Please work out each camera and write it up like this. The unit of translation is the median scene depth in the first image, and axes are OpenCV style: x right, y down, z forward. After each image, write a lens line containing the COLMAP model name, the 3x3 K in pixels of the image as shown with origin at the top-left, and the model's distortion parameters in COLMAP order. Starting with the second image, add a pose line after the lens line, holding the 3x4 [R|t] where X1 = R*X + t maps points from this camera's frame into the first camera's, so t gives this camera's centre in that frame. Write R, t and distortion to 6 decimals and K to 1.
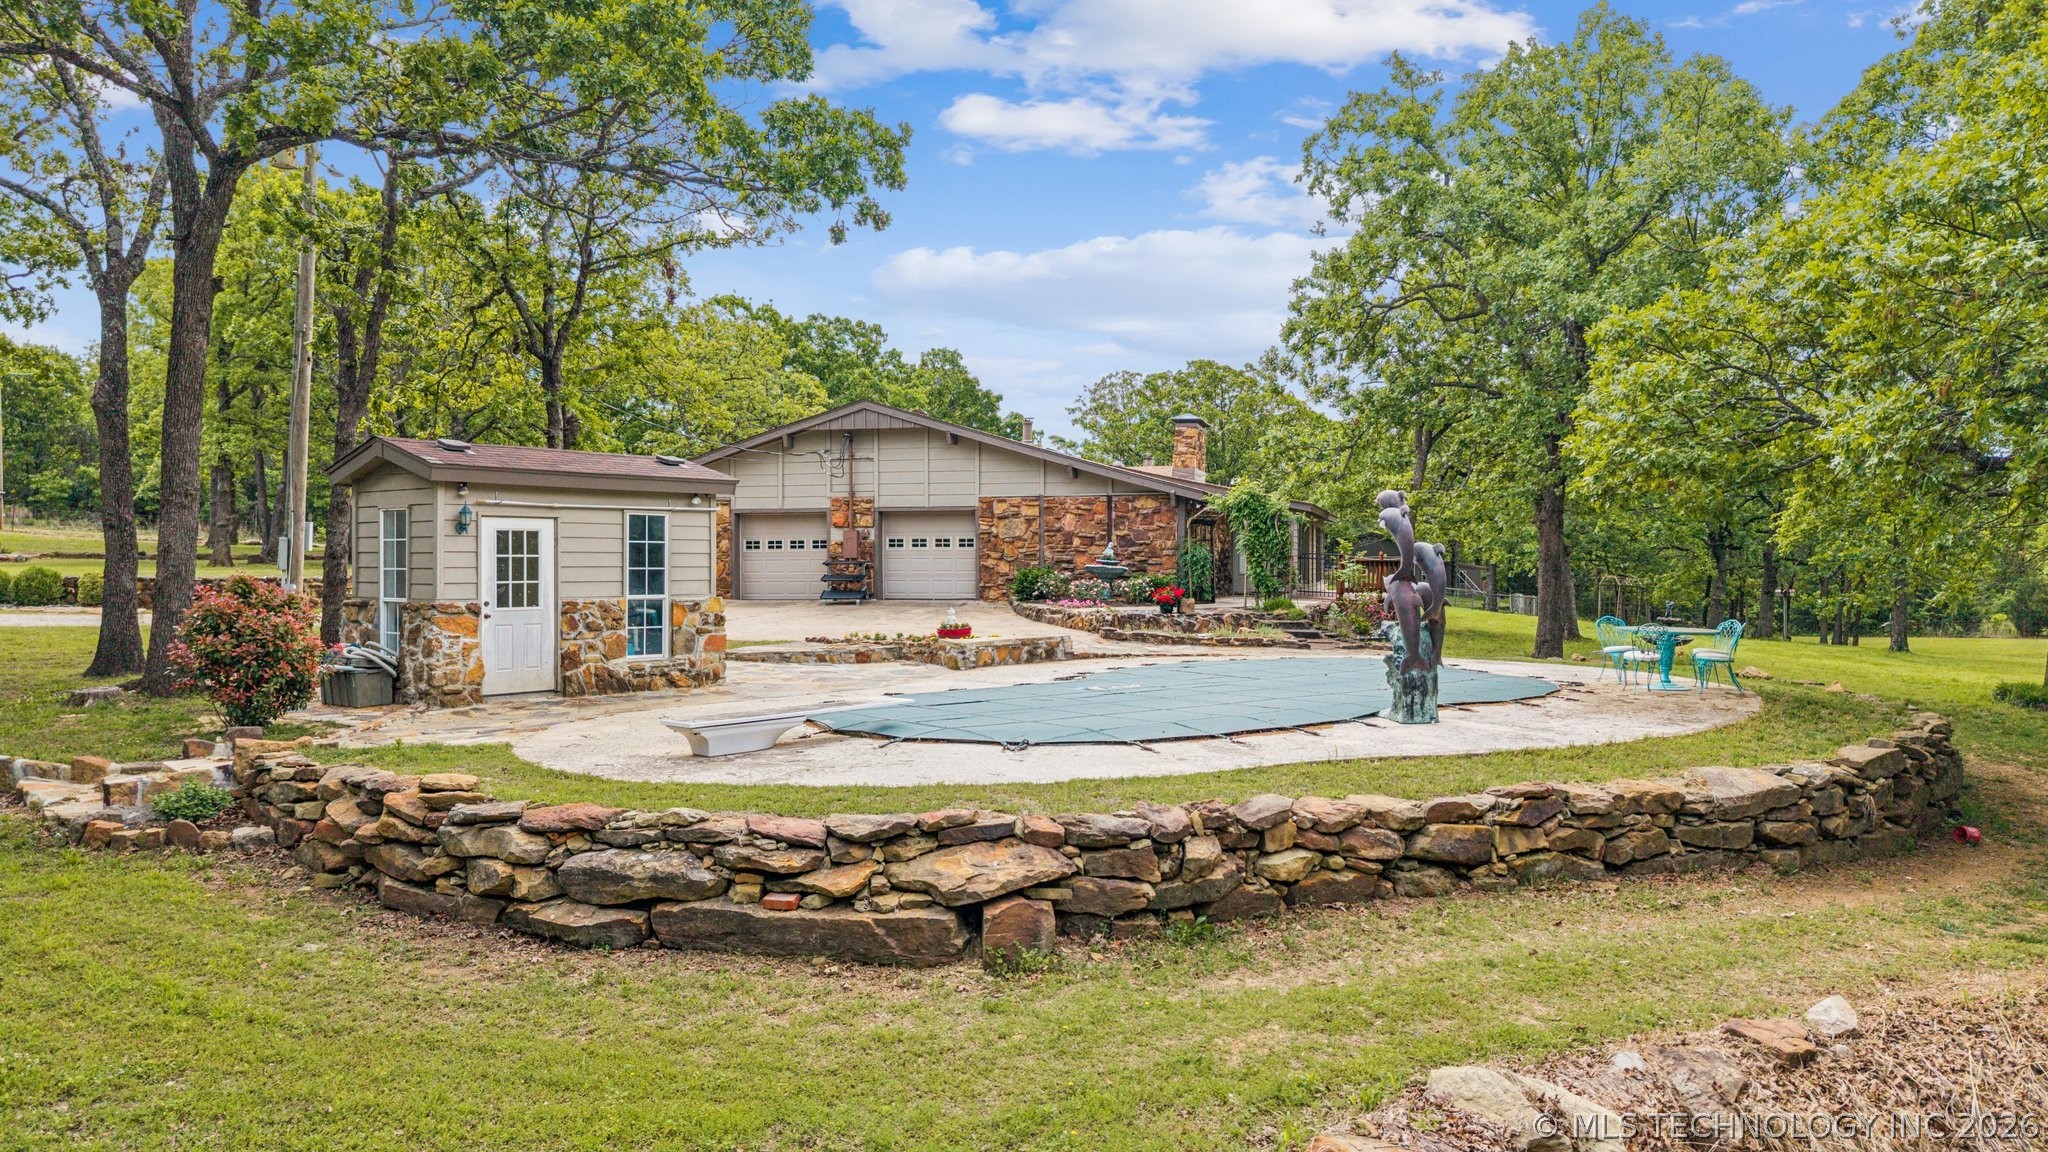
lens RADIAL K [[1377.6, 0, 1029.9], [0, 1377.6, 567.2], [0, 0, 1]] dist [0.007650, -0.010755]
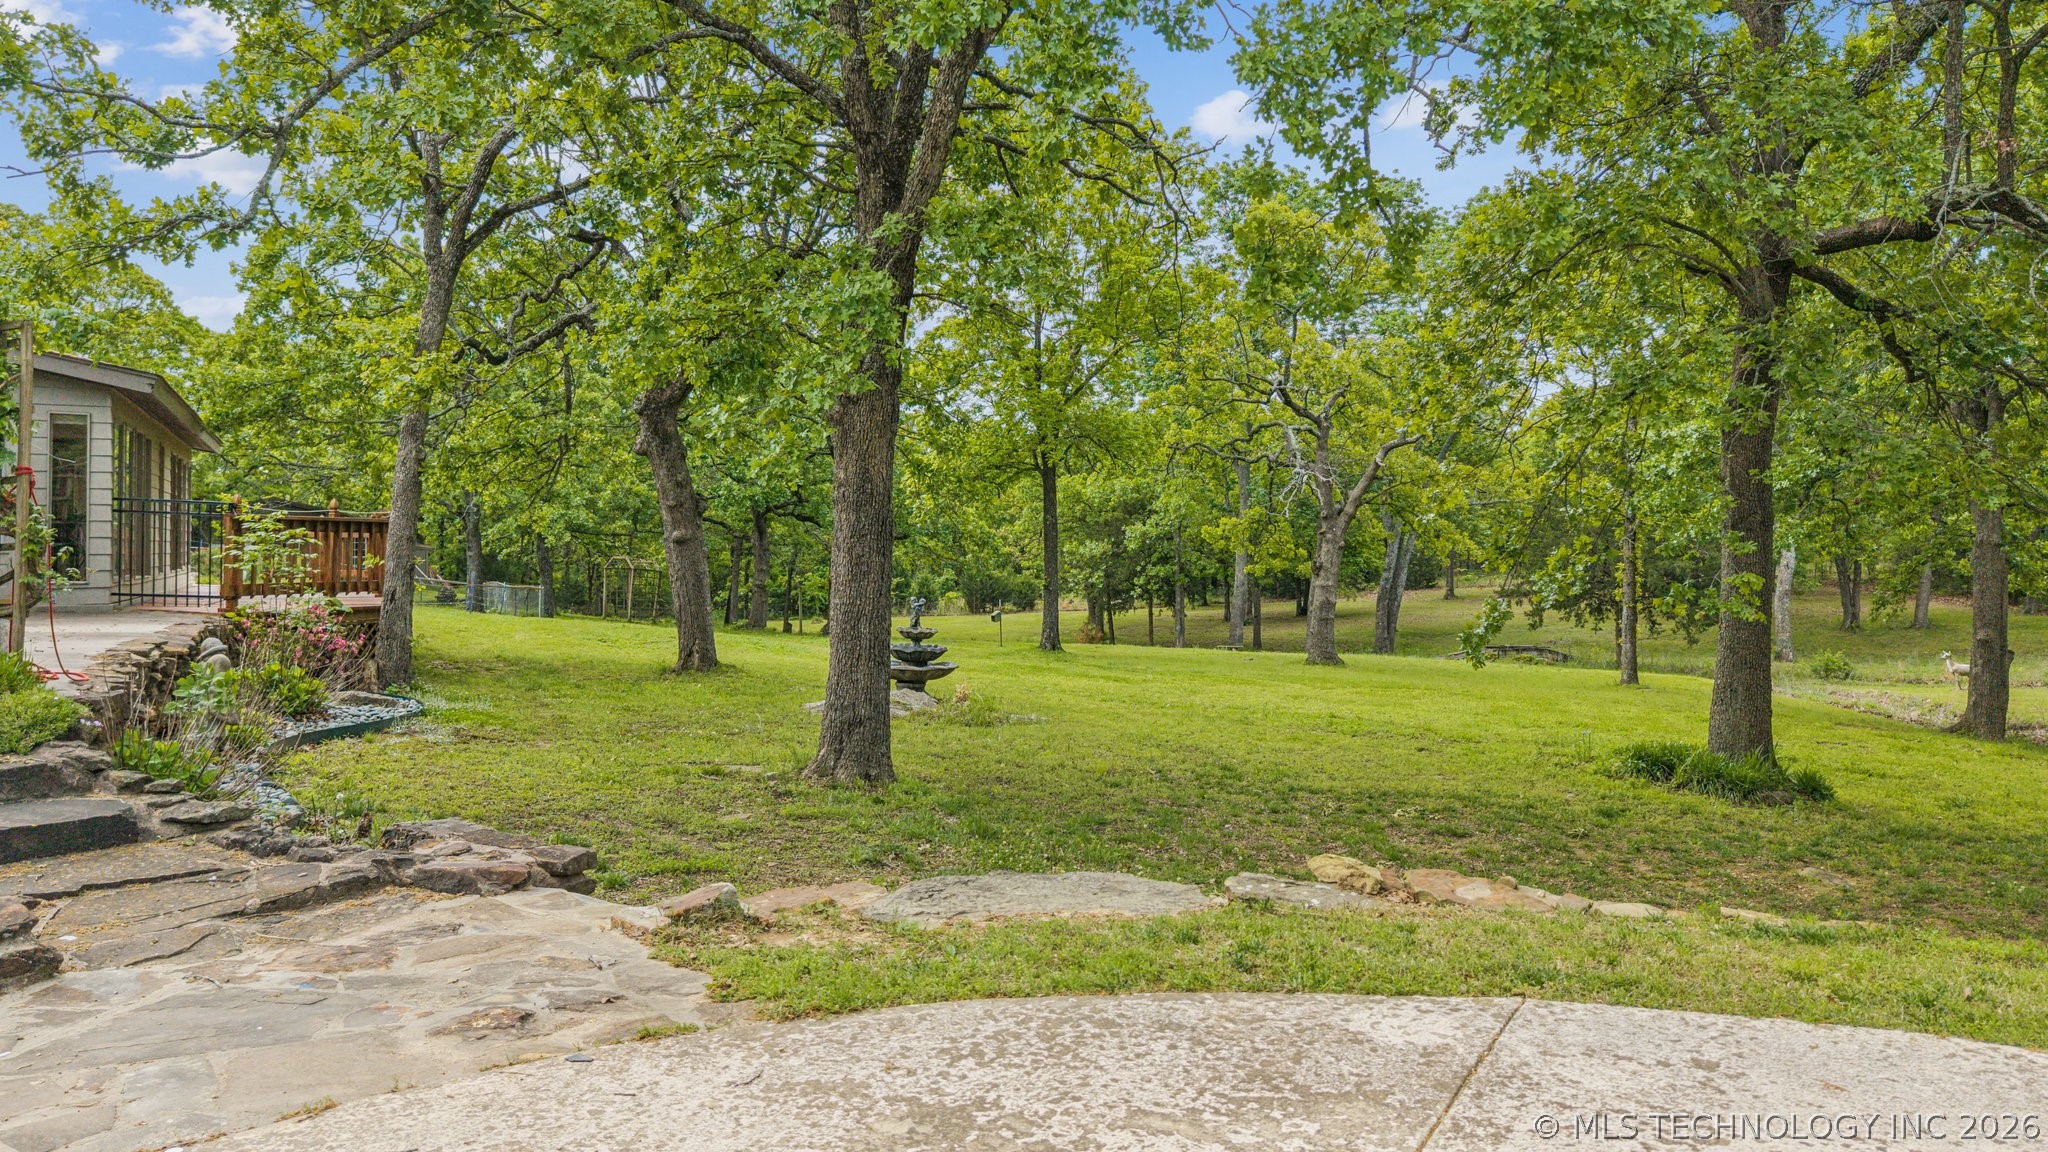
lens RADIAL K [[1377.6, 0, 1028.2], [0, 1377.6, 558.7], [0, 0, 1]] dist [0.007650, -0.010755]
pose [[0.732439, -0.007142, 0.680796, 0.112663], [0.002808, 0.999968, 0.007469, 0.004392], [-0.680827, -0.003559, 0.732435, 0.506882]]
